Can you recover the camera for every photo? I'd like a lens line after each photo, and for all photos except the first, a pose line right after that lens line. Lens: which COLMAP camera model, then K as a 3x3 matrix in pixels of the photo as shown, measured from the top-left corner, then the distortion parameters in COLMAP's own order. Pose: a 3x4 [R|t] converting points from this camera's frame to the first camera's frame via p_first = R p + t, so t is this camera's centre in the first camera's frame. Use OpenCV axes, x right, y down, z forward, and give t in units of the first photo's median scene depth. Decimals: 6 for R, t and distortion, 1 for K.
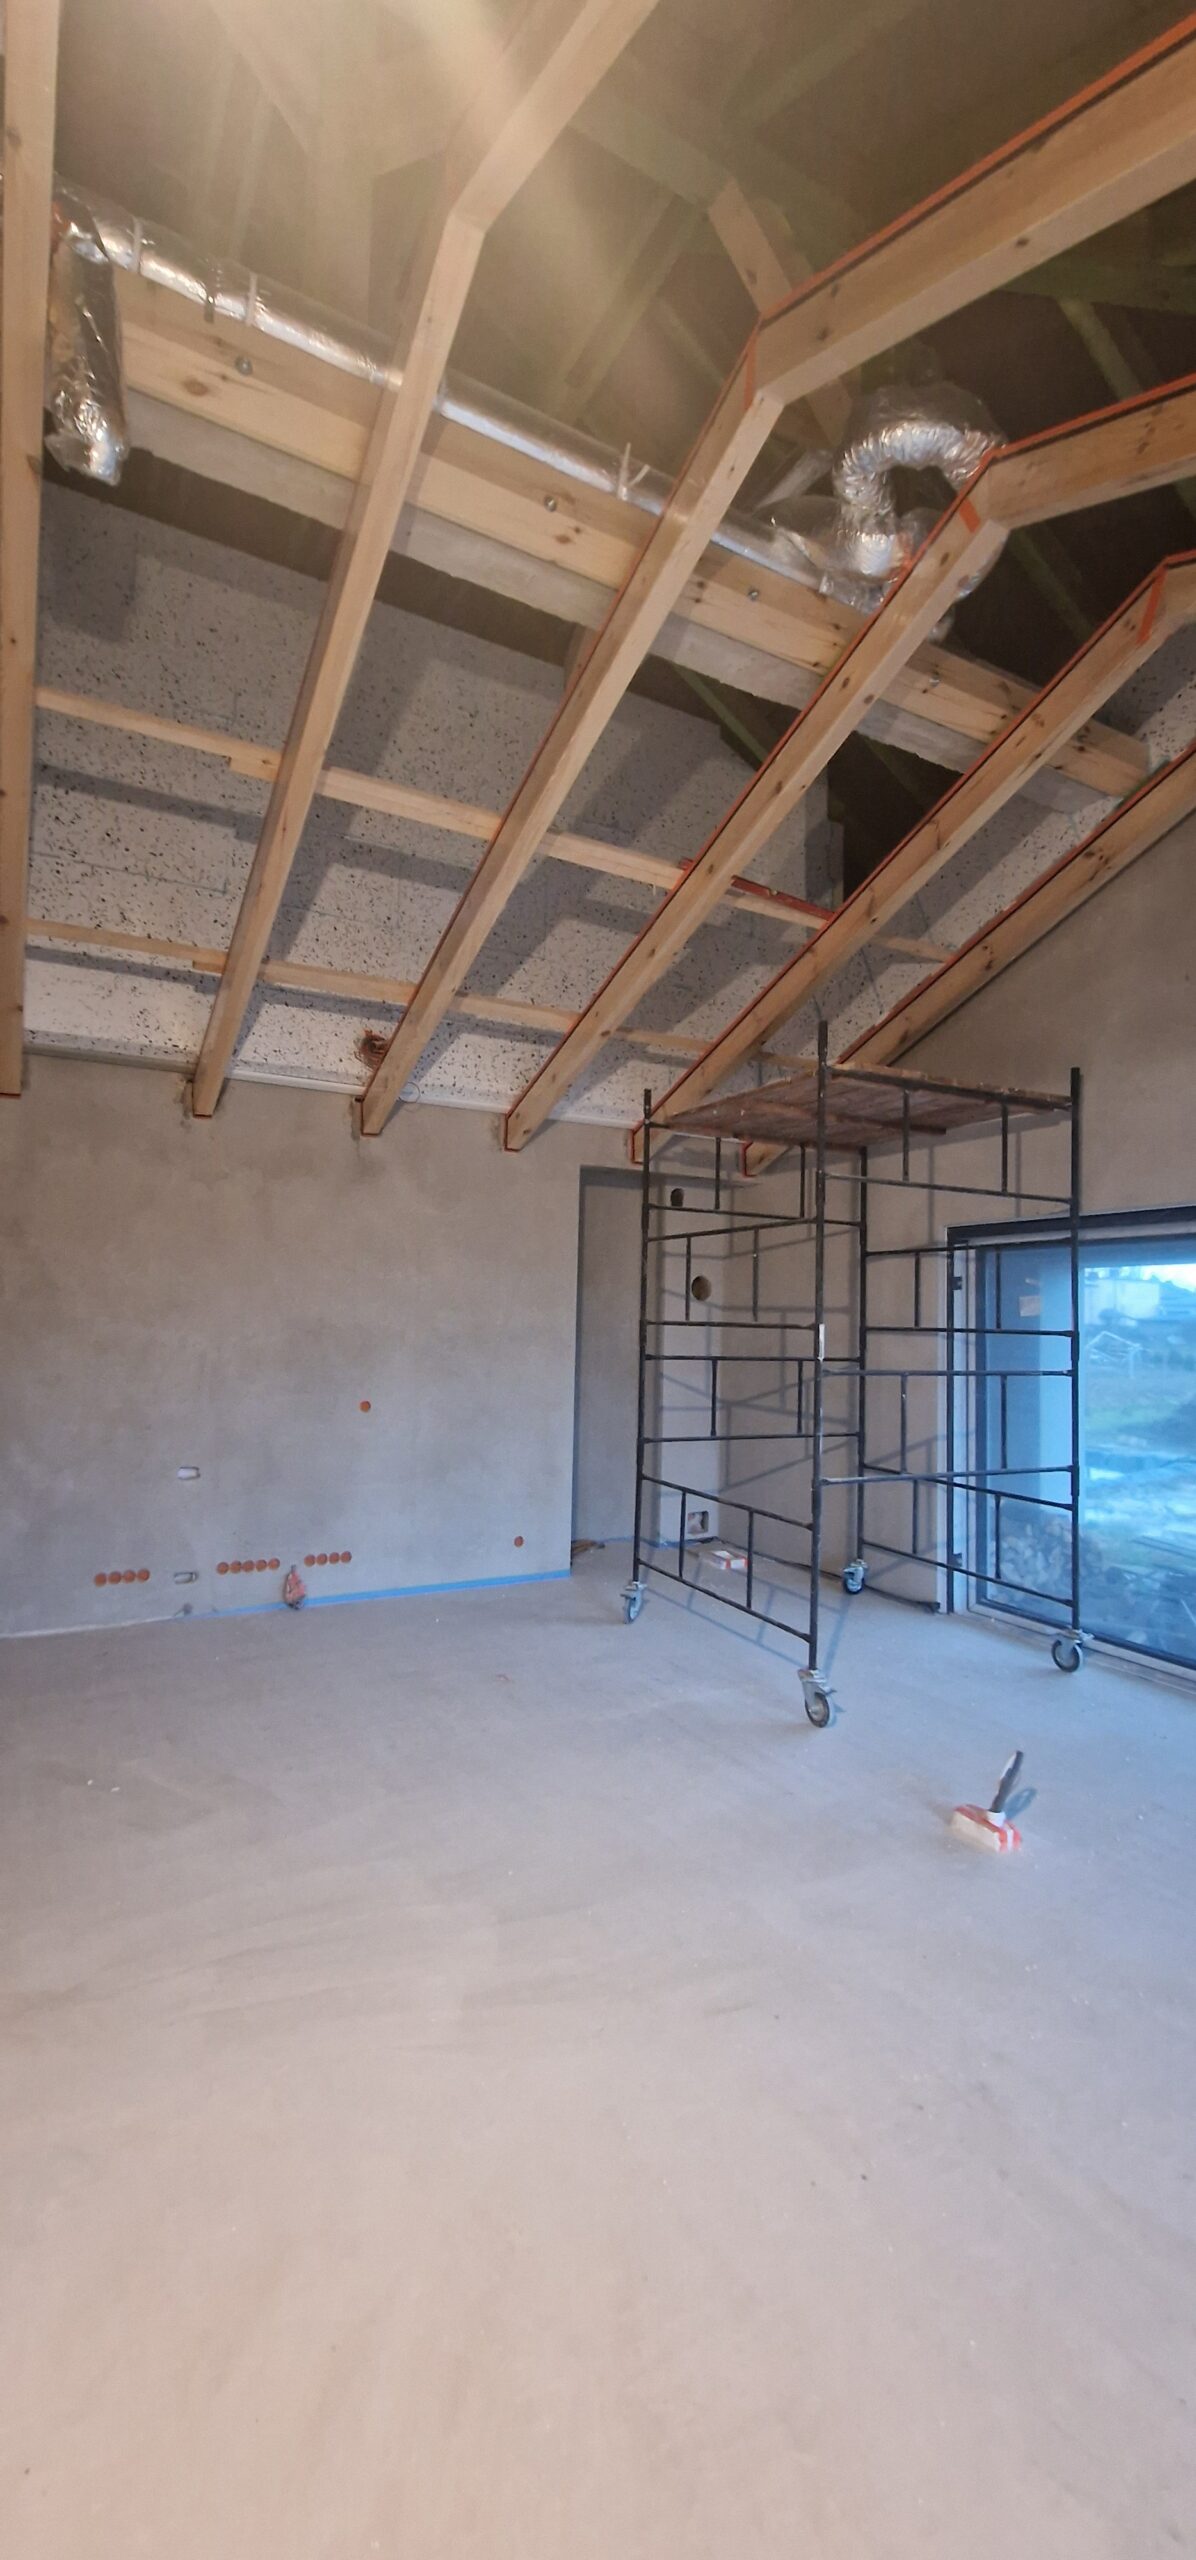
lens RADIAL K [[1047.2, 0, 594.0], [0, 1047.2, 1261.7], [0, 0, 1]] dist [0.002070, -0.003341]
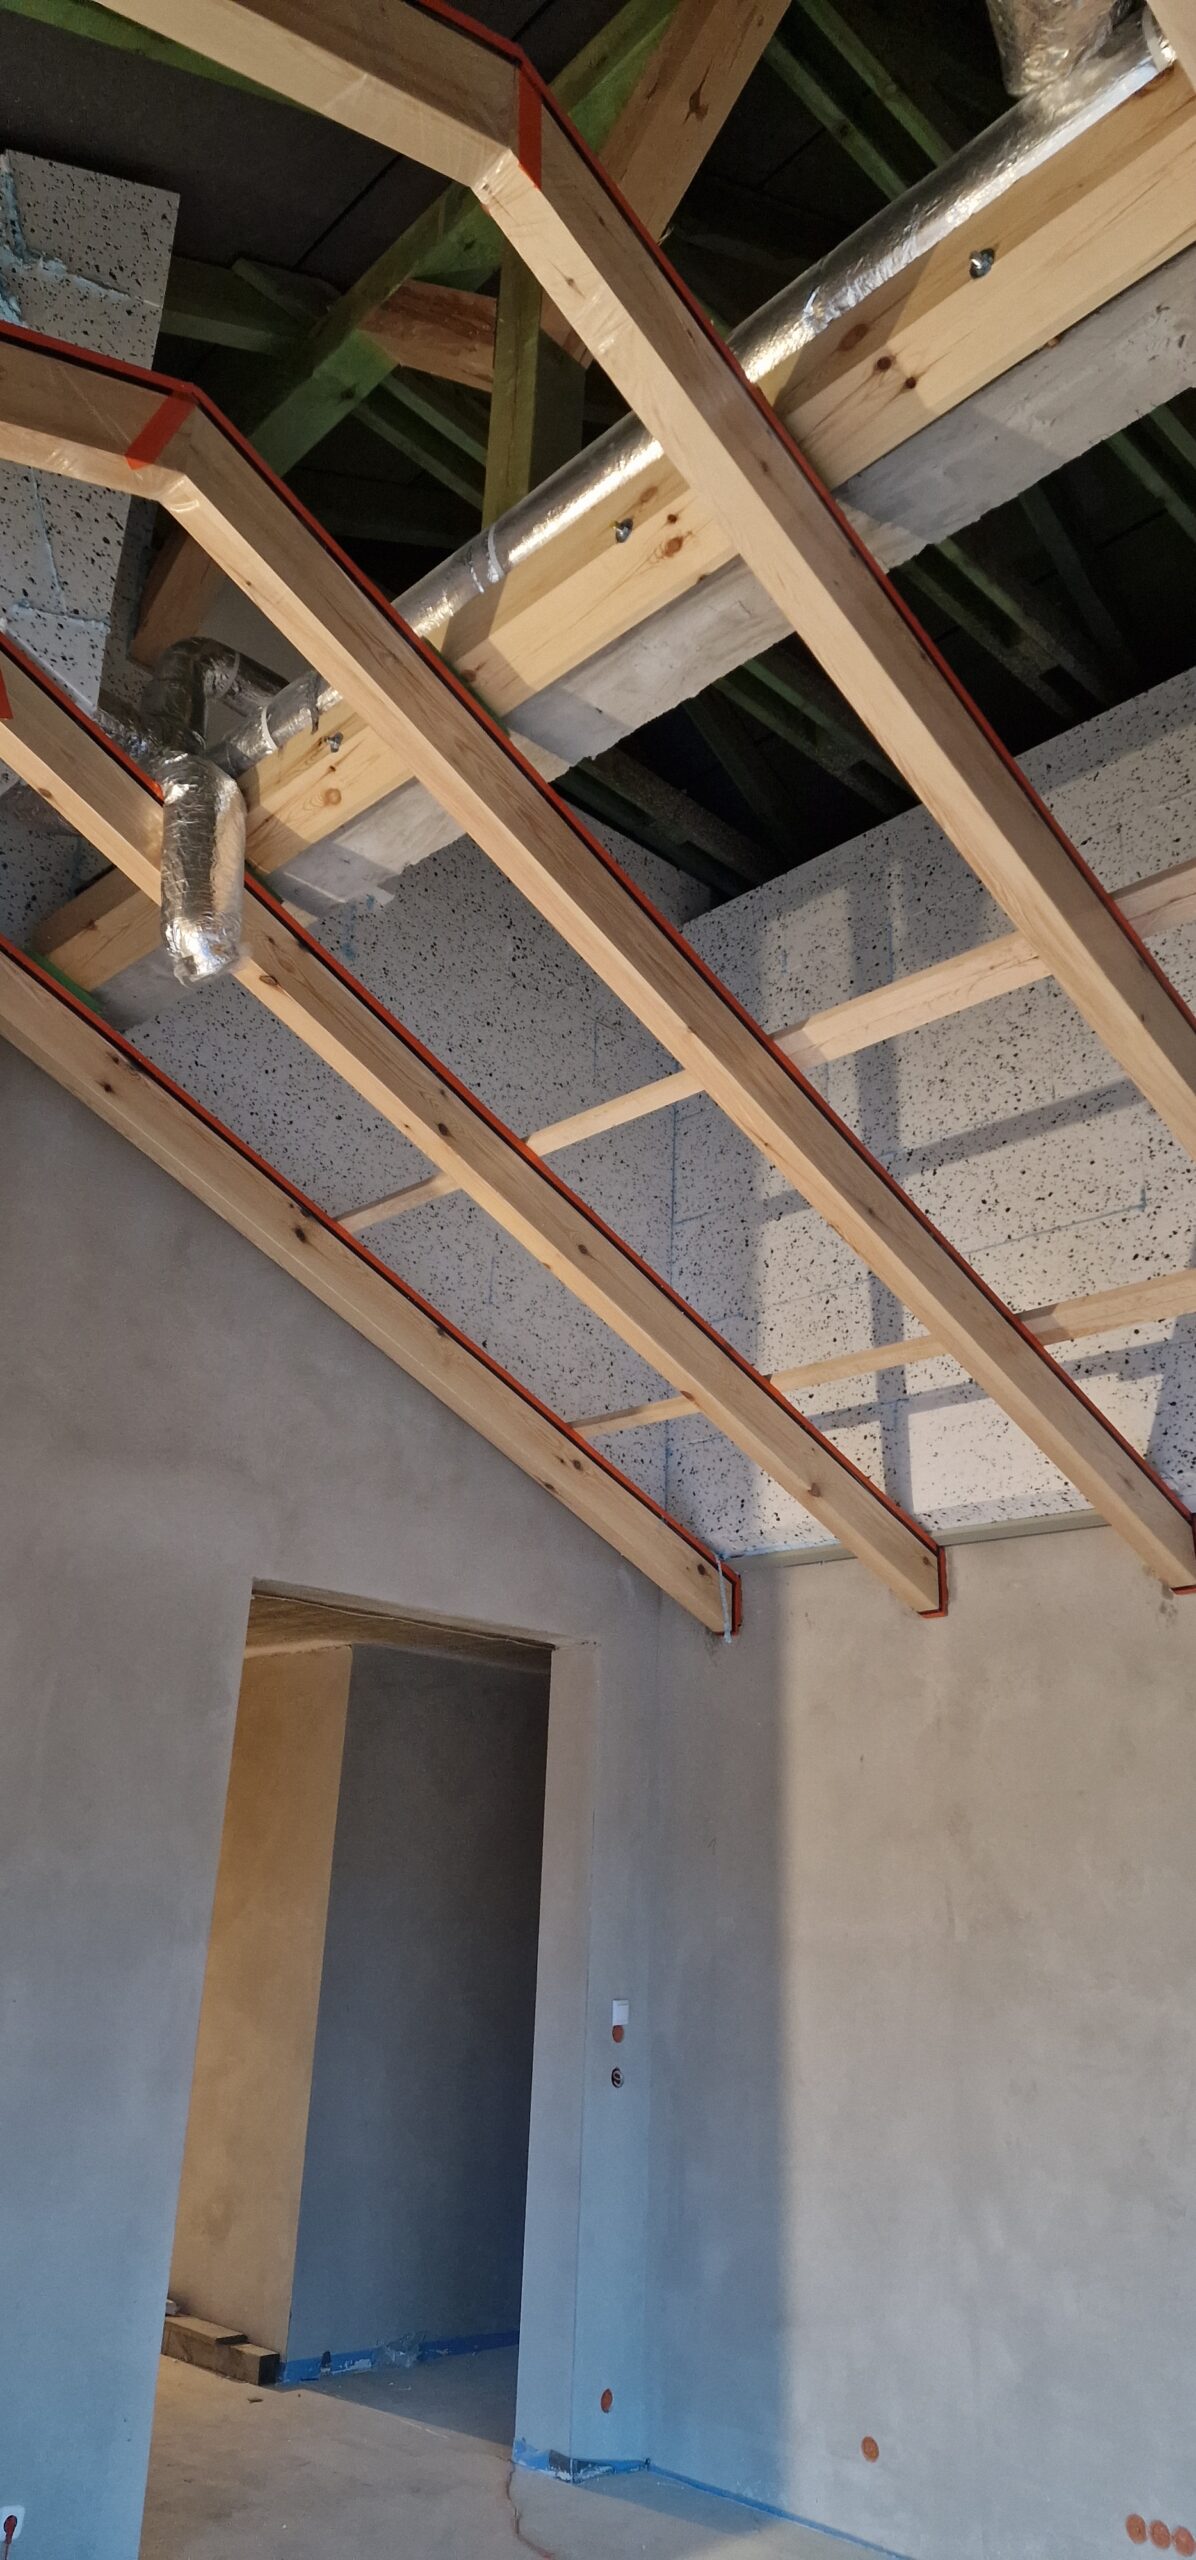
lens RADIAL K [[1694.3, 0, 579.2], [0, 1694.3, 1283.4], [0, 0, 1]] dist [0.095573, -0.087753]
pose [[0.261341, -0.344169, -0.901803, 0.412355], [0.018313, 0.935872, -0.351864, 0.023119], [0.965073, 0.075441, 0.250884, 0.440938]]
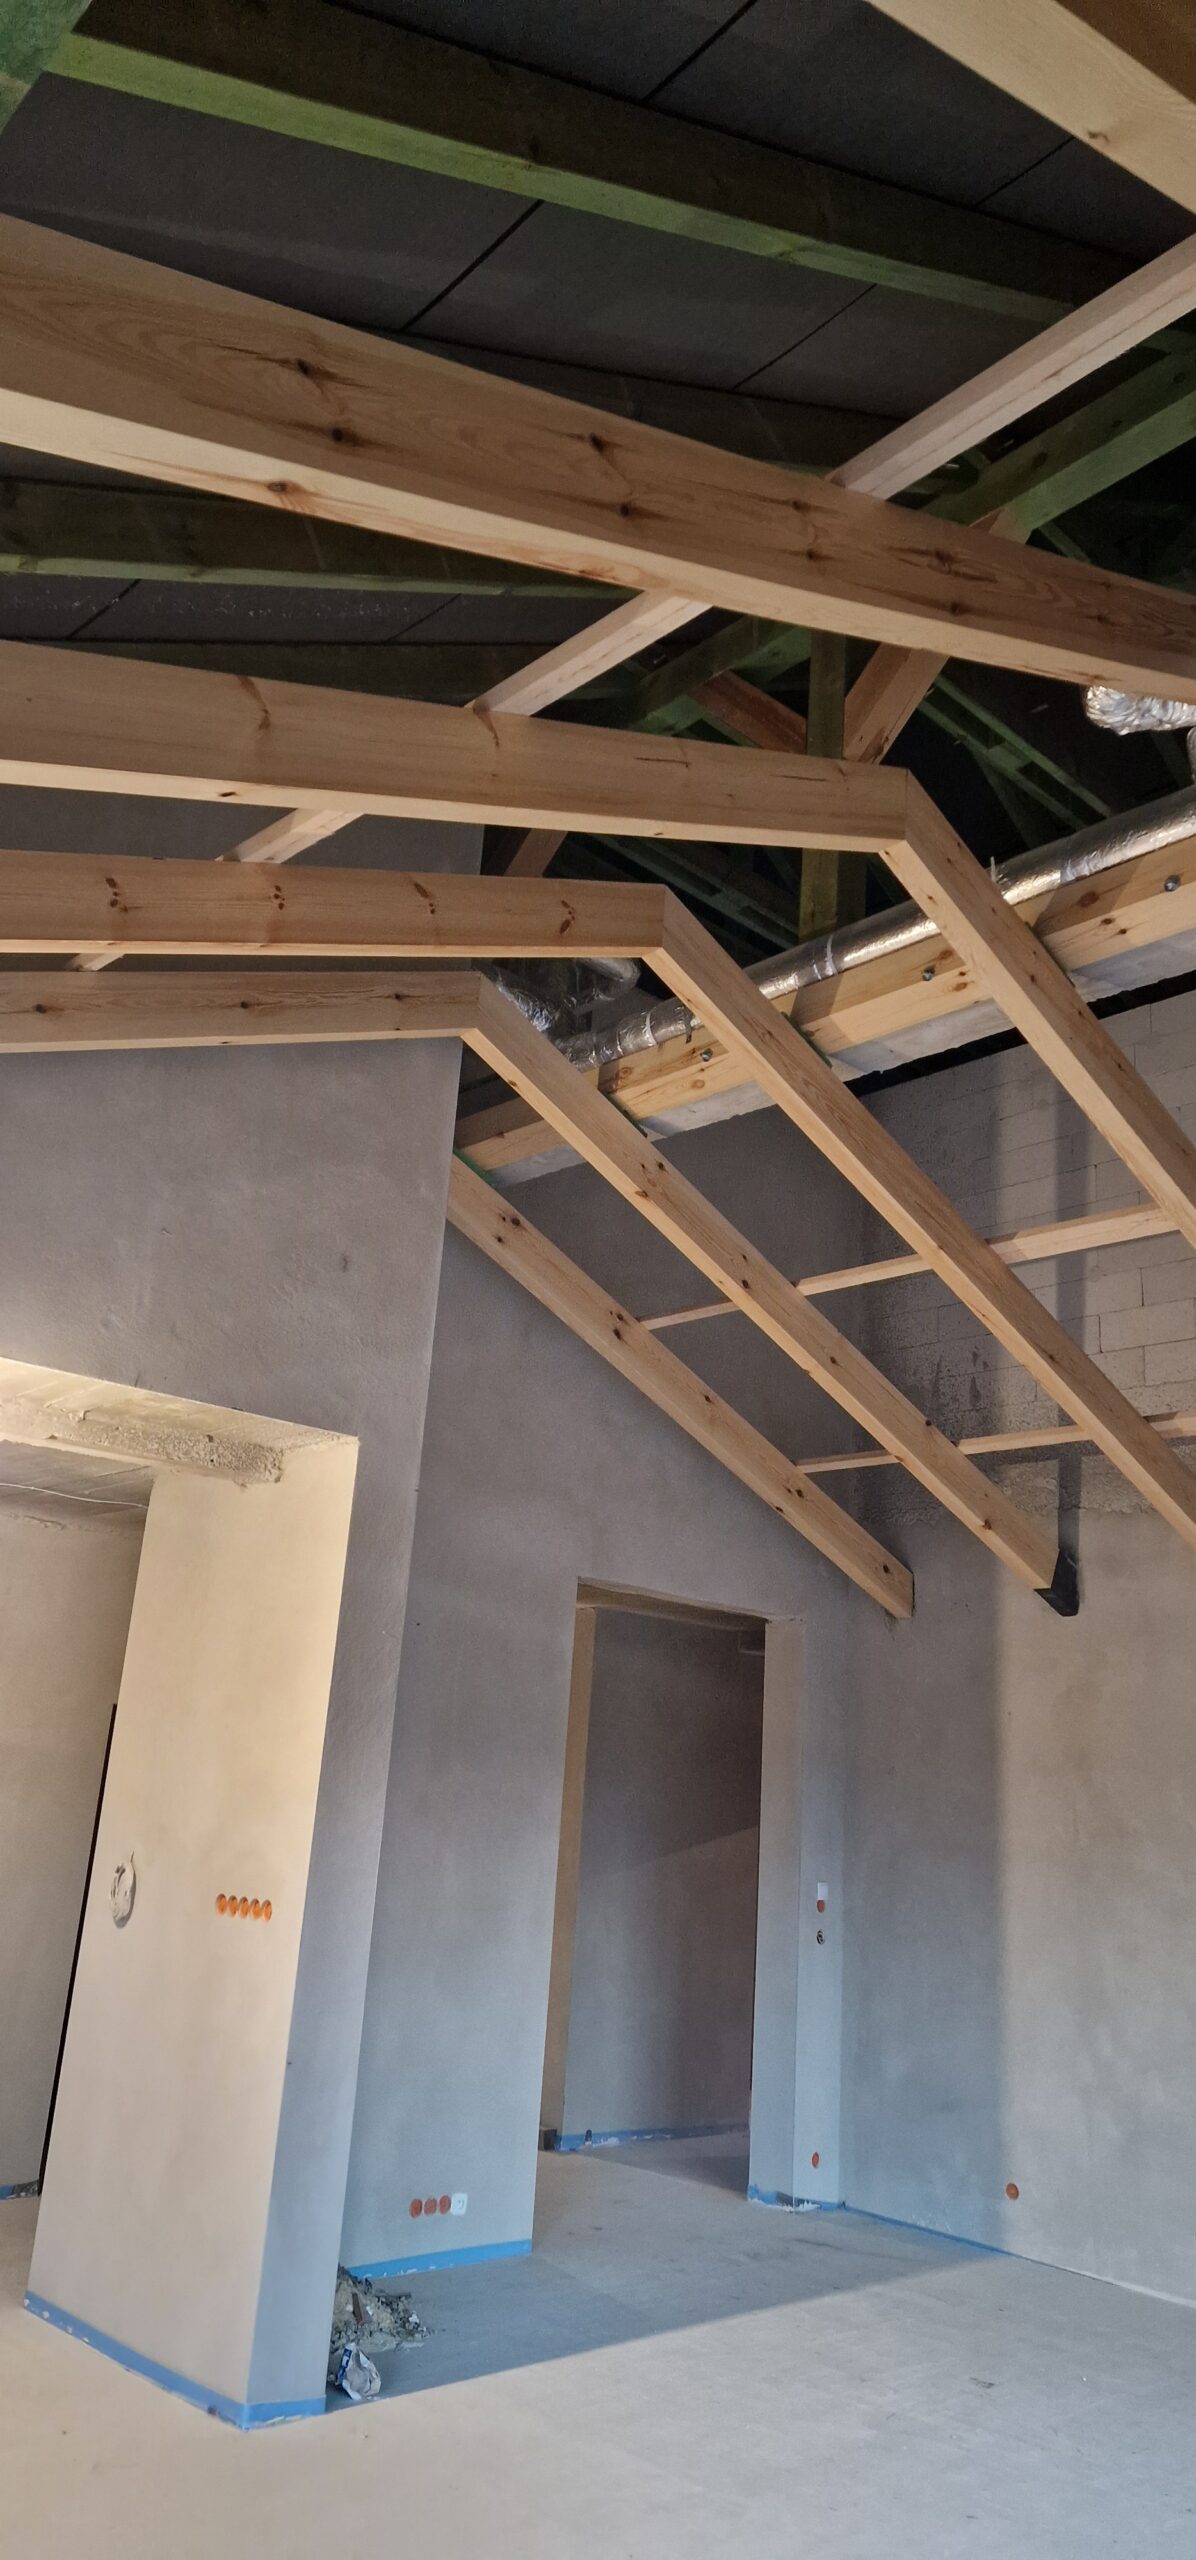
lens RADIAL K [[1694.3, 0, 596.1], [0, 1694.3, 1289.2], [0, 0, 1]] dist [0.095573, -0.087753]
pose [[0.246853, -0.287823, -0.925323, 0.740866], [-0.003817, 0.954577, -0.297940, 0.018925], [0.969046, 0.077079, 0.234541, 0.203710]]
